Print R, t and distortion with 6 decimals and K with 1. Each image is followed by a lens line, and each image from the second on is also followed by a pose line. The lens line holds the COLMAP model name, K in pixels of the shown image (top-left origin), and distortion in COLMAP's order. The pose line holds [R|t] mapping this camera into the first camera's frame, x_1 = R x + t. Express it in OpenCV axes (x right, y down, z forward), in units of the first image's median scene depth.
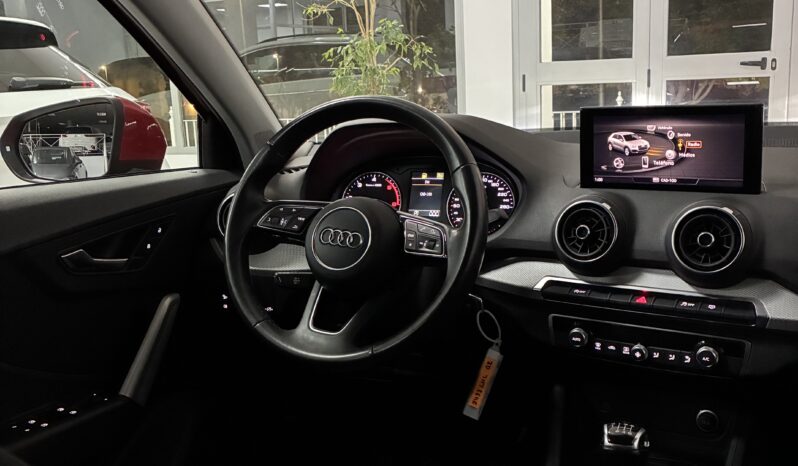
lens RADIAL K [[818.1, 0, 399.0], [0, 818.1, 233.0], [0, 0, 1]] dist [0.126596, -0.263254]
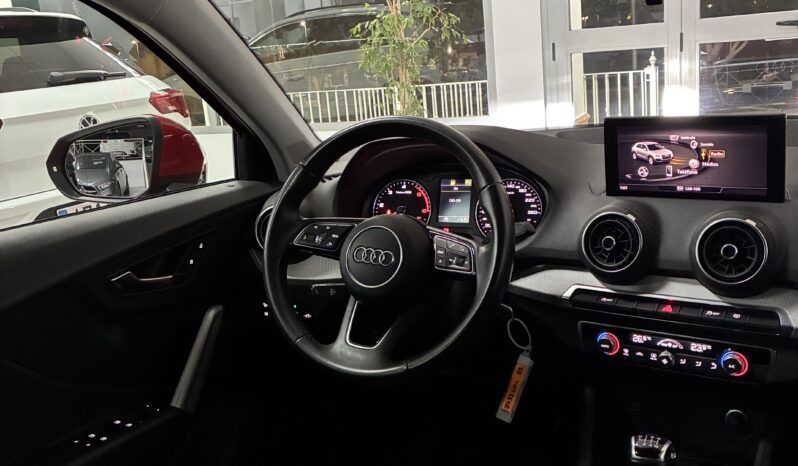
lens RADIAL K [[819.9, 0, 395.9], [0, 819.9, 230.3], [0, 0, 1]] dist [0.103415, -0.149310]
pose [[0.998431, -0.031547, -0.046265, 0.006374], [0.033467, 0.998585, 0.041330, -0.064509], [0.044896, -0.042813, 0.998074, -0.036298]]
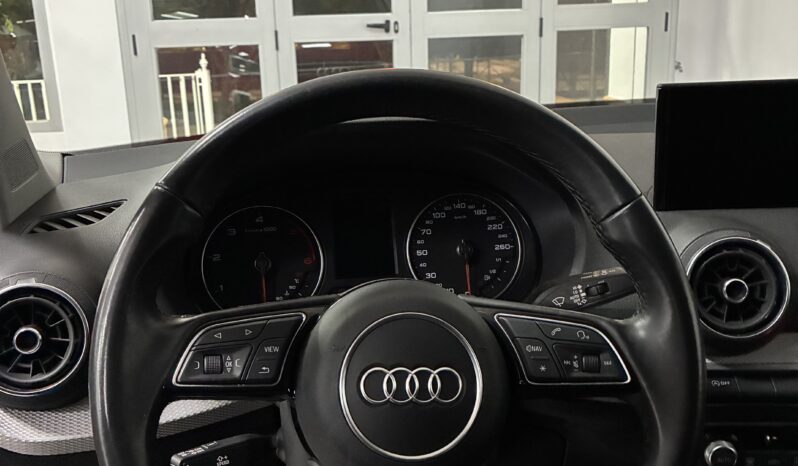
lens RADIAL K [[818.1, 0, 399.0], [0, 818.1, 233.0], [0, 0, 1]] dist [0.126596, -0.263254]
pose [[0.852626, -0.116627, 0.509340, -0.282986], [0.093819, 0.993101, 0.070346, -0.104360], [-0.514030, -0.012193, 0.857686, 0.566535]]
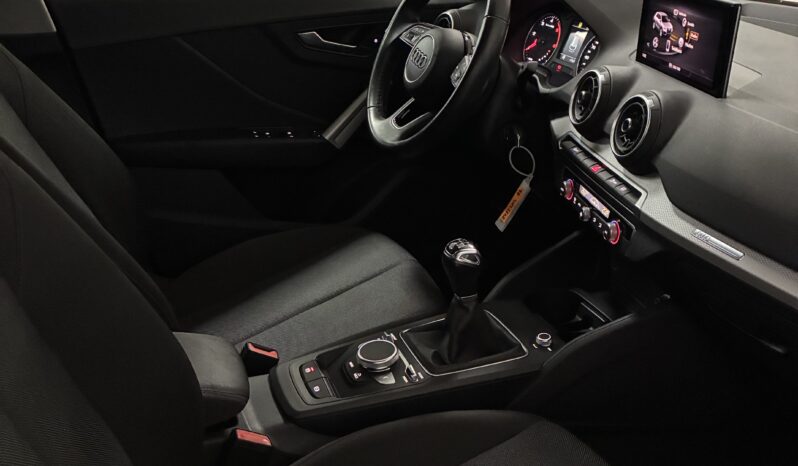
lens RADIAL K [[819.3, 0, 399.0], [0, 819.3, 233.0], [0, 0, 1]] dist [0.036439, -0.030431]
pose [[0.697462, 0.336394, -0.632760, 0.768036], [-0.183095, 0.937321, 0.296490, -0.106926], [0.692837, -0.090935, 0.715338, 0.018604]]
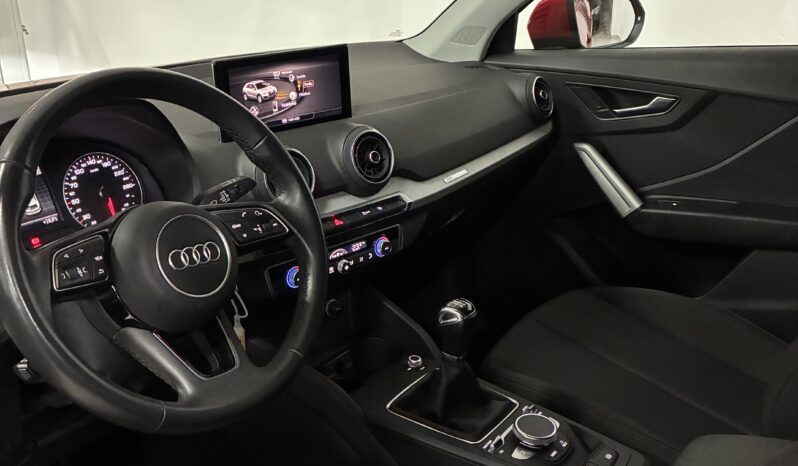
lens RADIAL K [[819.3, 0, 399.0], [0, 819.3, 233.0], [0, 0, 1]] dist [0.036439, -0.030431]
pose [[0.224060, -0.288608, 0.930861, -0.697080], [0.205978, 0.947592, 0.244216, -0.153460], [-0.952560, 0.137018, 0.271764, 0.560499]]
